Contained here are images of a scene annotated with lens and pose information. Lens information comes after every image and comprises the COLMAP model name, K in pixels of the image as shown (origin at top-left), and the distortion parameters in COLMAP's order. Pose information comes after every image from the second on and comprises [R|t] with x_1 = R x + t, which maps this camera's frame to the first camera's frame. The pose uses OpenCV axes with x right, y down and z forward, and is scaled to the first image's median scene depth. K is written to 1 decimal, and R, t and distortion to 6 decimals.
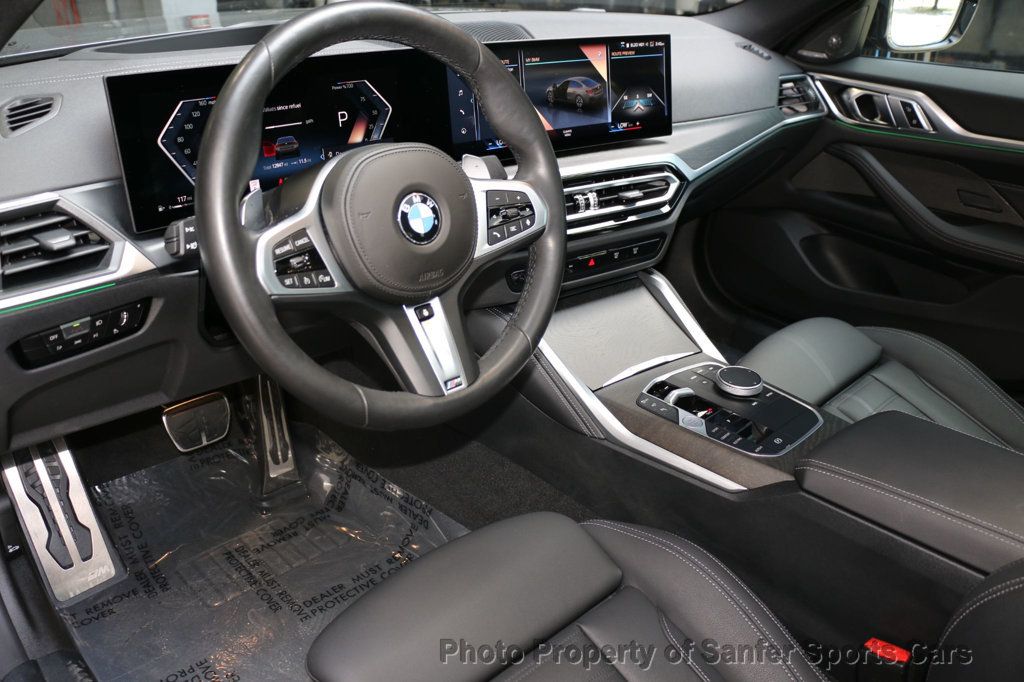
lens RADIAL K [[824.6, 0, 512.0], [0, 824.6, 341.0], [0, 0, 1]] dist [-0.181980, 0.139348]
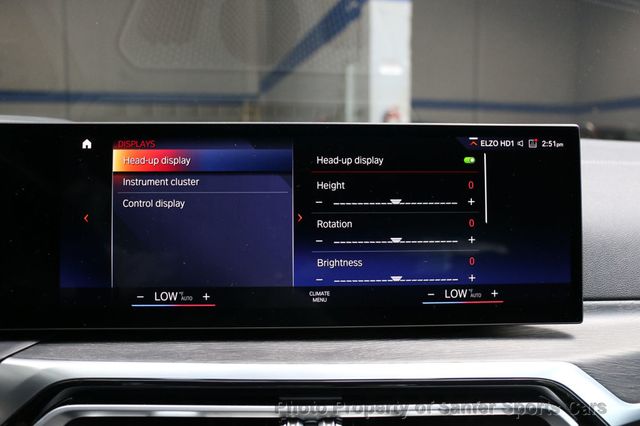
lens RADIAL K [[578.4, 0, 320.0], [0, 578.4, 213.0], [0, 0, 1]] dist [-0.166704, 0.203635]
pose [[0.840443, 0.041383, -0.540318, 0.263763], [-0.230975, 0.929329, -0.288095, -0.194353], [0.490211, 0.366928, 0.790606, 0.672015]]
